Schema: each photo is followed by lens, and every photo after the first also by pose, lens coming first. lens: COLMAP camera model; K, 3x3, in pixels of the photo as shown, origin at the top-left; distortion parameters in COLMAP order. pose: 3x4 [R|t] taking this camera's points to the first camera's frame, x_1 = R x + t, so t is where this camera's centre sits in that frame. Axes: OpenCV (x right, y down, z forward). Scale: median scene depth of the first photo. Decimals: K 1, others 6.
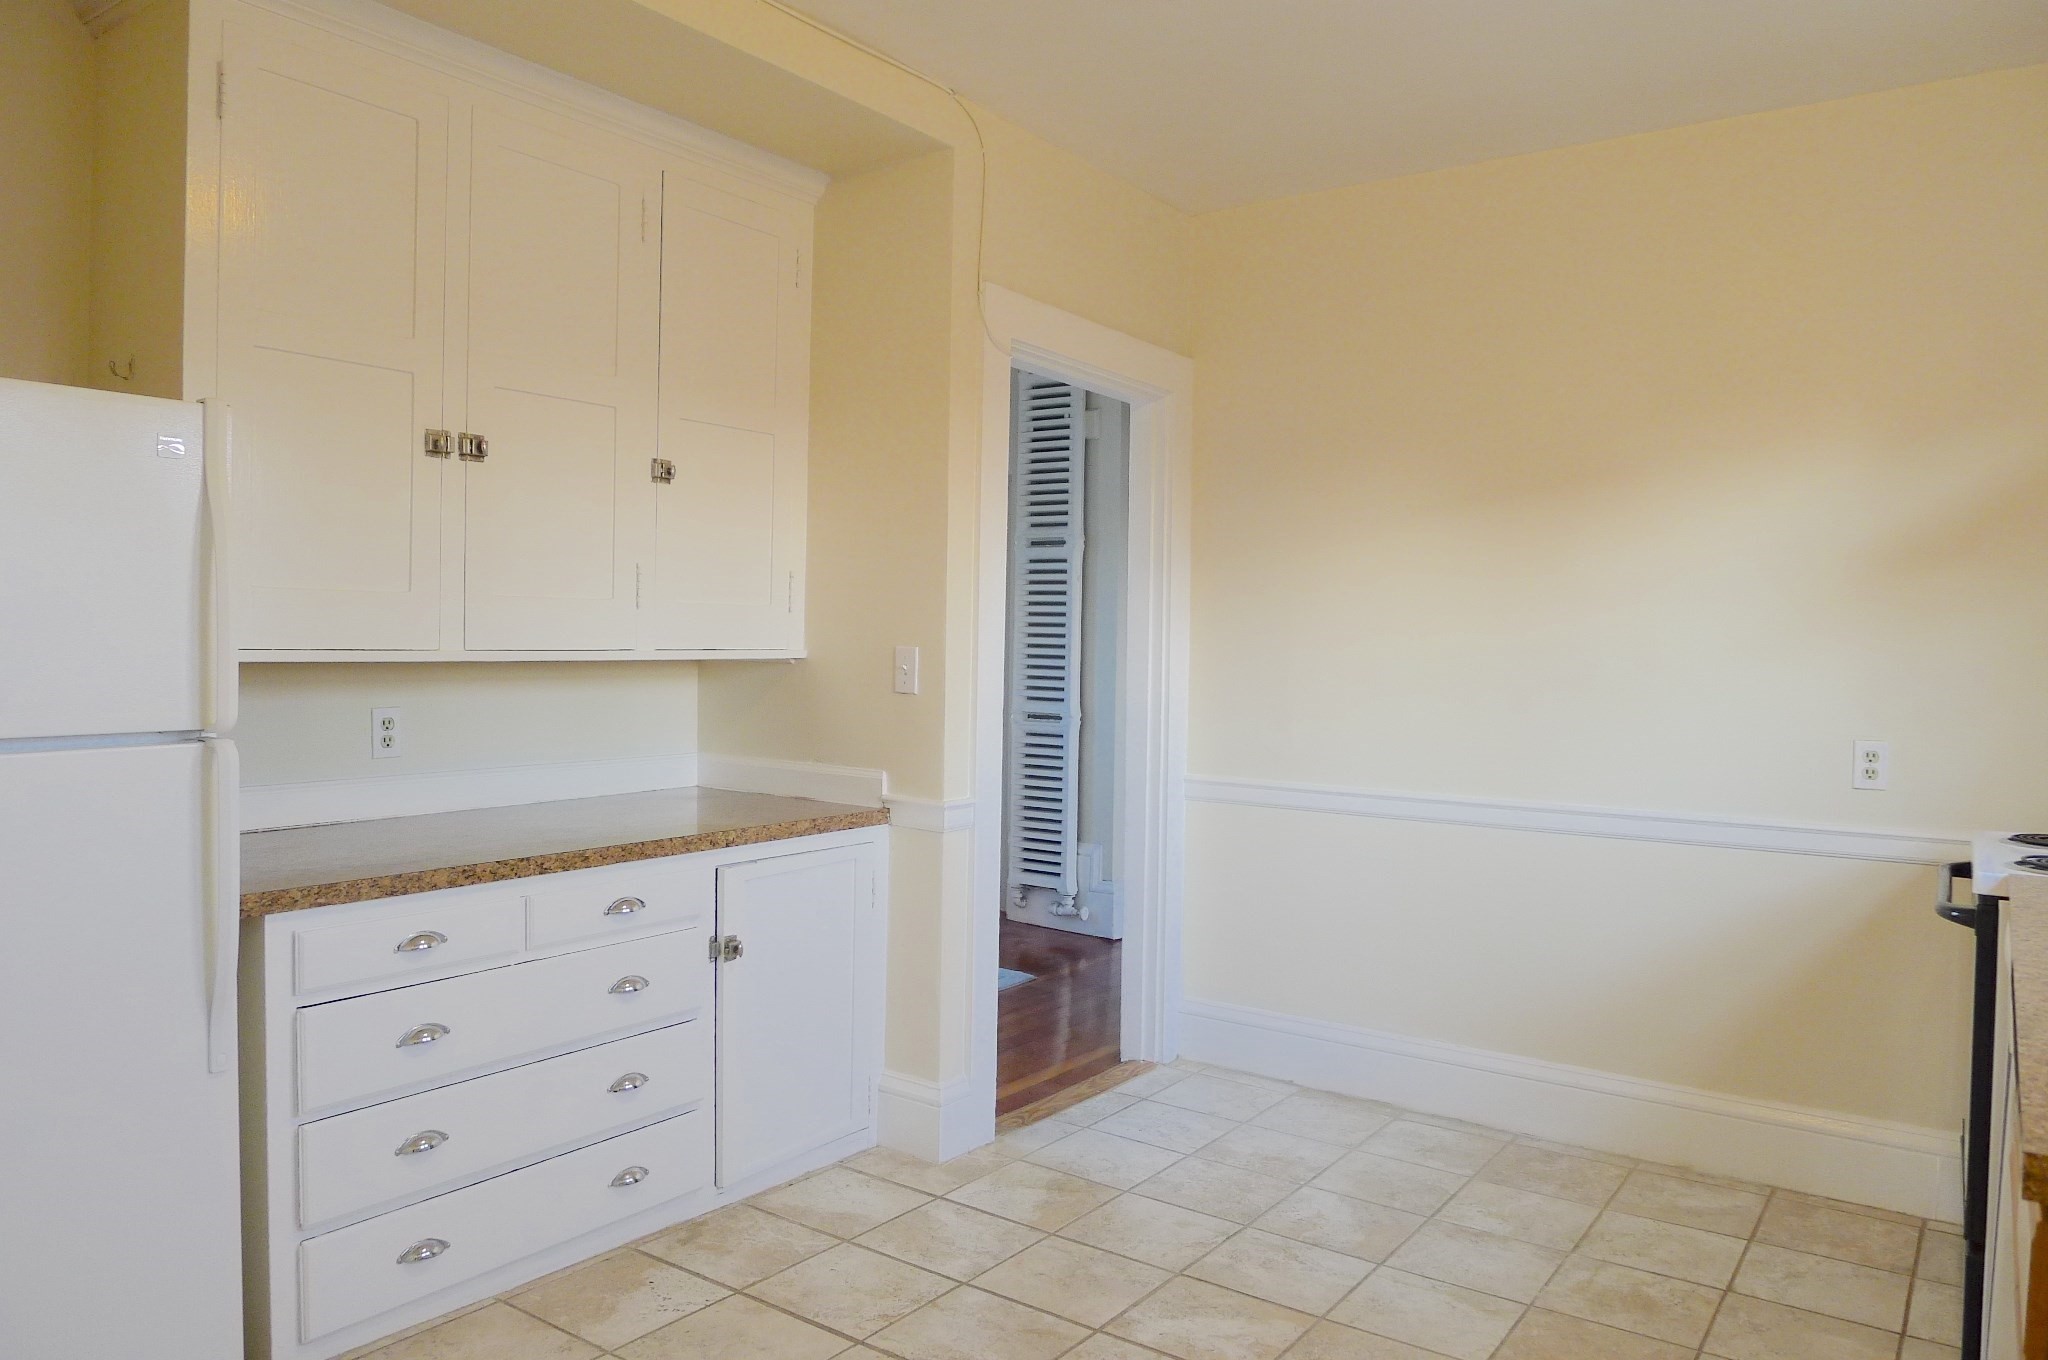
lens RADIAL K [[1409.3, 0, 1020.7], [0, 1409.3, 675.5], [0, 0, 1]] dist [-0.049714, 0.004913]
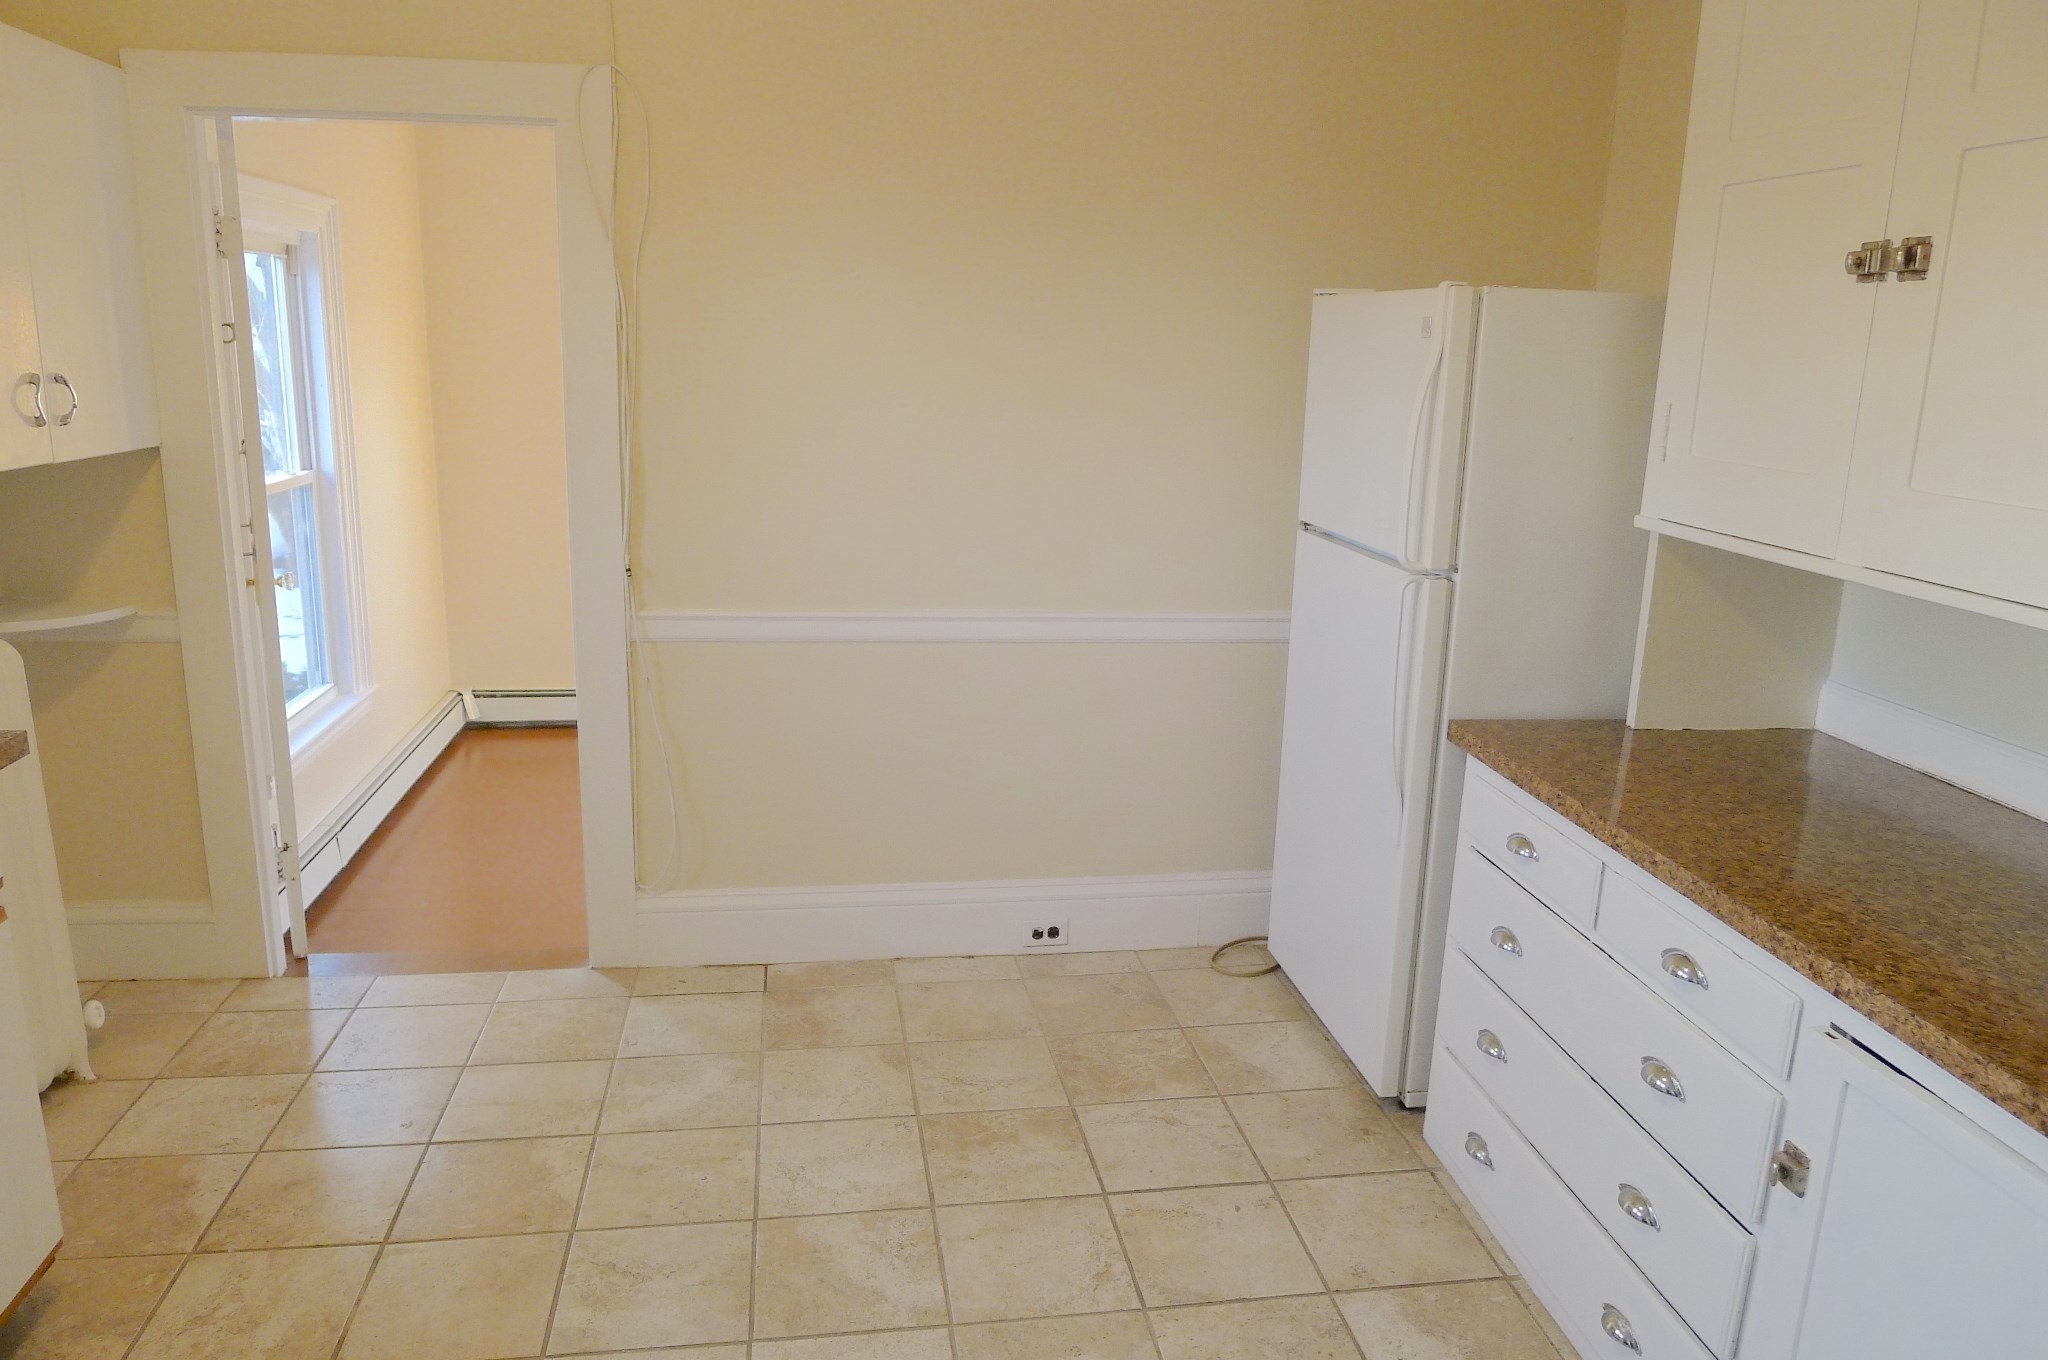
lens RADIAL K [[1409.3, 0, 1028.5], [0, 1409.3, 676.5], [0, 0, 1]] dist [-0.049714, 0.004913]
pose [[-0.716647, 0.127551, -0.685673, 0.398327], [-0.063341, 0.967168, 0.246118, -0.116199], [0.694554, 0.219811, -0.685038, 1.302065]]
